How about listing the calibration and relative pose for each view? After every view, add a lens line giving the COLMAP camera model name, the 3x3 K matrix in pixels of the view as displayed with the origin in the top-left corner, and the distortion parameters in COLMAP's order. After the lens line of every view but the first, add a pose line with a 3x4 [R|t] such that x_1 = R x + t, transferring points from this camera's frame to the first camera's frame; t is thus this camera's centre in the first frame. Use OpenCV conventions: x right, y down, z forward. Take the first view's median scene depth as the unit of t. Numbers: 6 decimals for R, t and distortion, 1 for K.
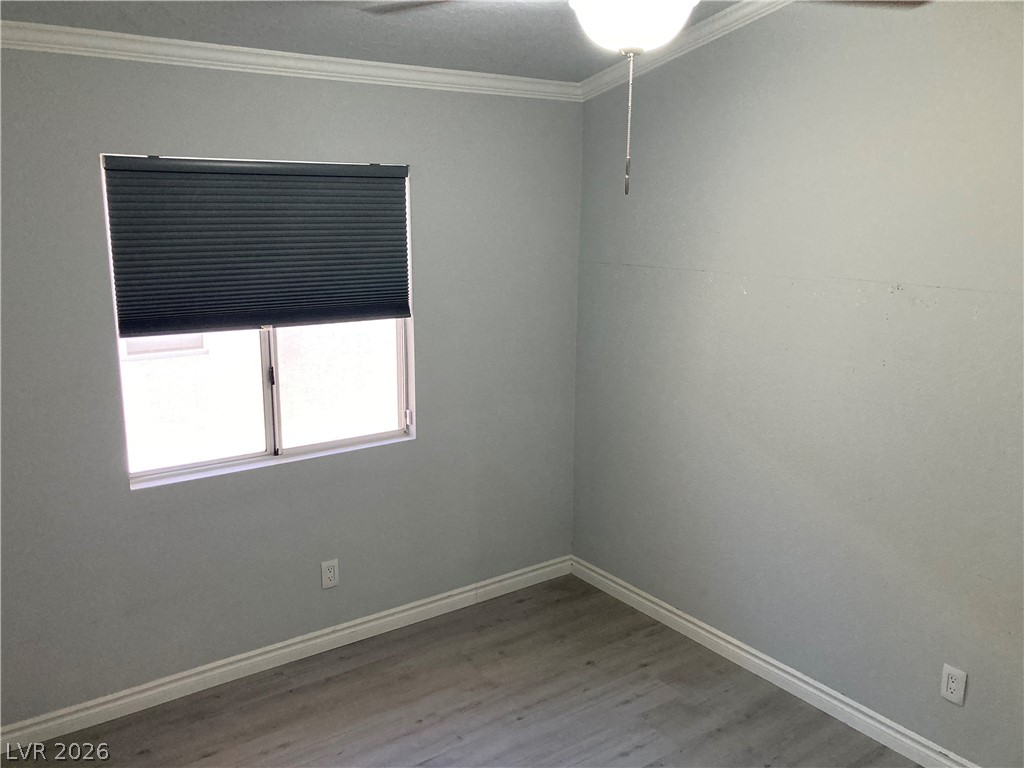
lens RADIAL K [[839.8, 0, 512.0], [0, 839.8, 384.0], [0, 0, 1]] dist [0.046204, -0.074935]
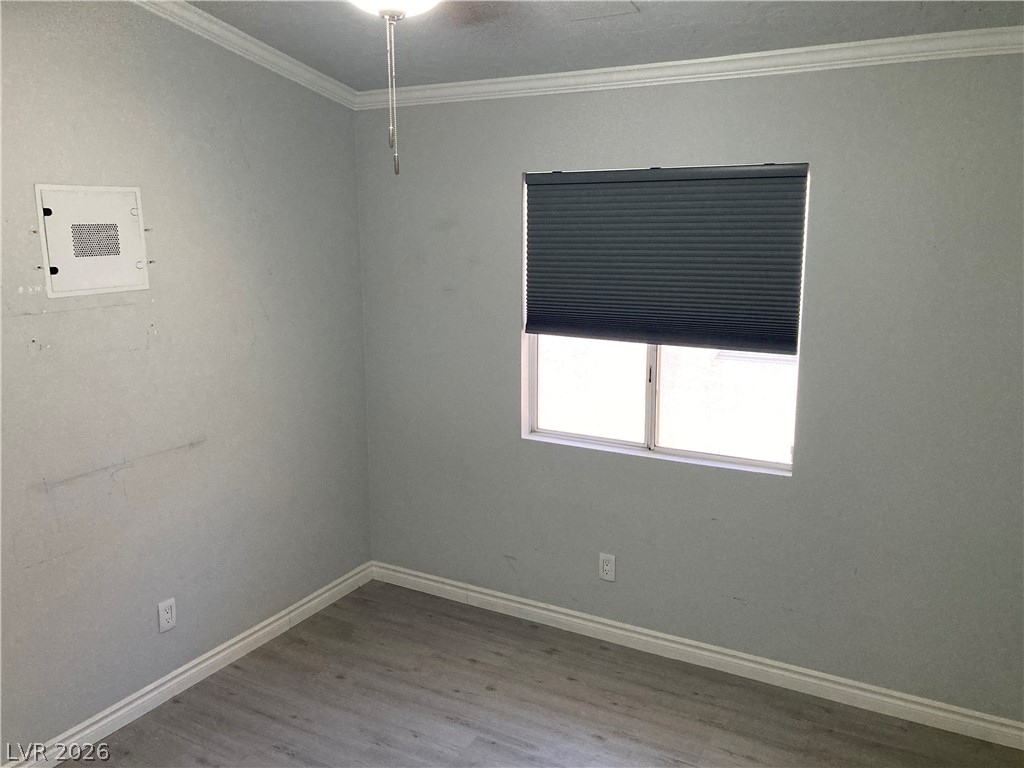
lens RADIAL K [[839.8, 0, 512.0], [0, 839.8, 384.0], [0, 0, 1]] dist [0.046204, -0.074935]
pose [[0.424732, 0.174435, -0.888355, 0.566985], [-0.174903, 0.978586, 0.108529, -0.079181], [0.888263, 0.109280, 0.446146, 0.378112]]
